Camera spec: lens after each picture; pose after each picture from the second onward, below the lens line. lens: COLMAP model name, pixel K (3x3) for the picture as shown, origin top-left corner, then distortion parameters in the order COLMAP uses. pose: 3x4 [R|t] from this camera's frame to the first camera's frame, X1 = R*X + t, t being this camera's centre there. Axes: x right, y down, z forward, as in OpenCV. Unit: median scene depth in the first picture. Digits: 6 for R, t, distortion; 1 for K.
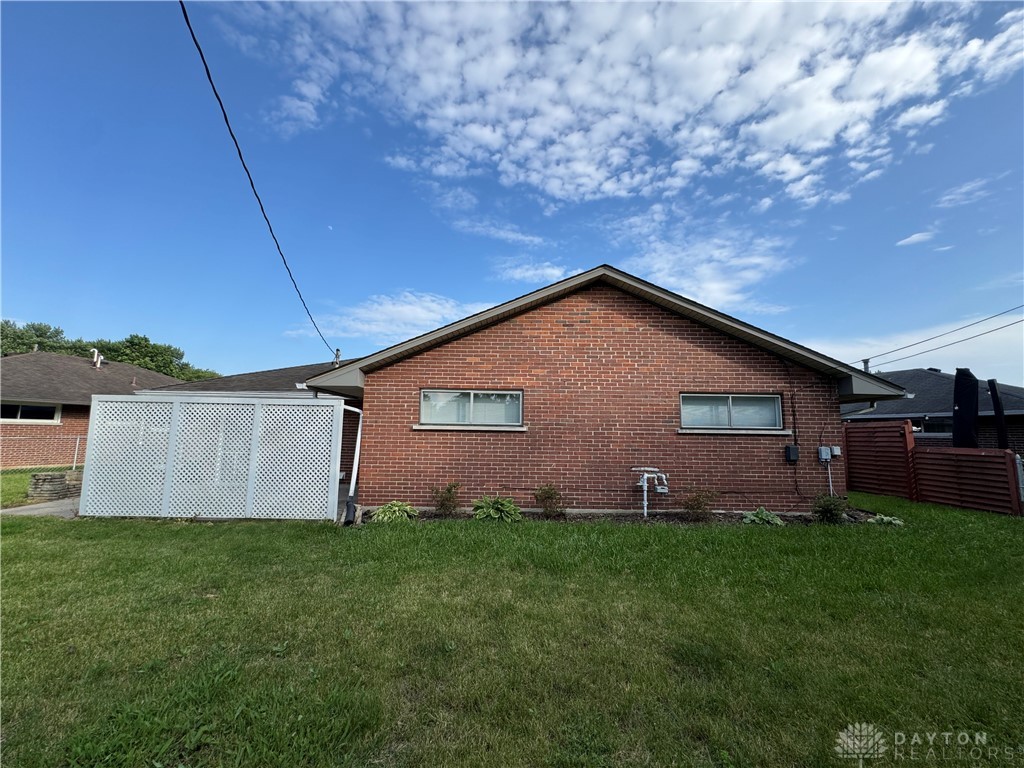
lens RADIAL K [[432.5, 0, 512.0], [0, 432.5, 384.0], [0, 0, 1]] dist [0.010792, 0.000052]
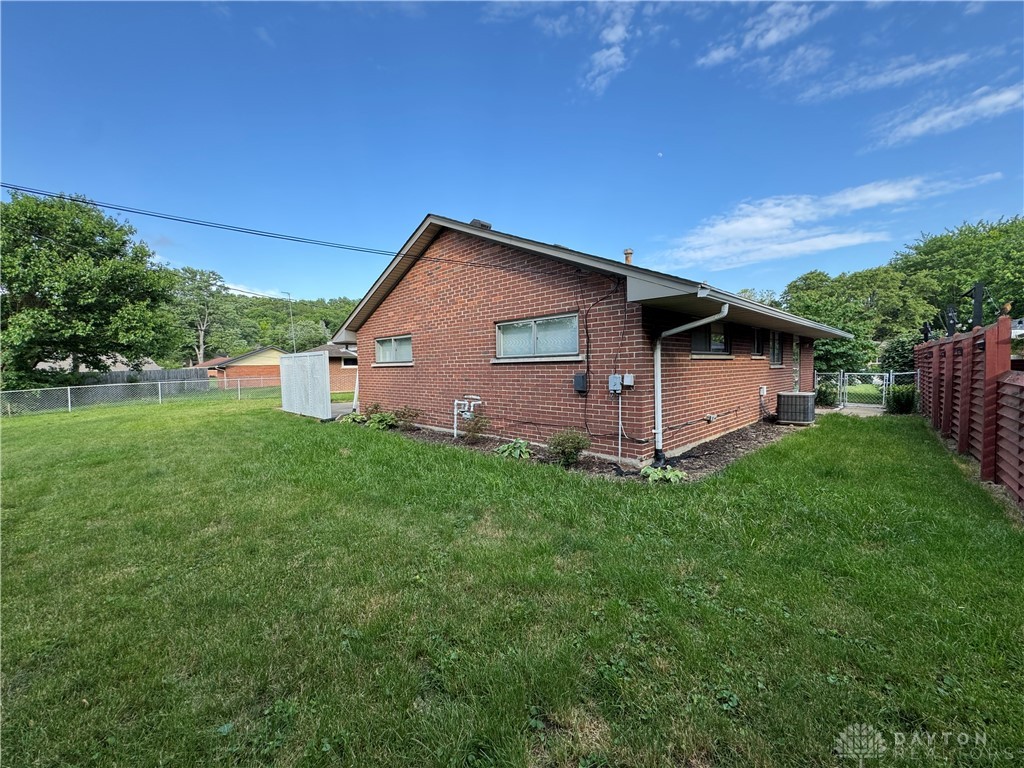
lens RADIAL K [[411.3, 0, 512.0], [0, 411.3, 384.0], [0, 0, 1]] dist [-0.010646, 0.000148]
pose [[0.692300, 0.004725, -0.721594, 1.101286], [0.117420, 0.985914, 0.119109, 0.050934], [0.711992, -0.167189, 0.681993, 0.360093]]
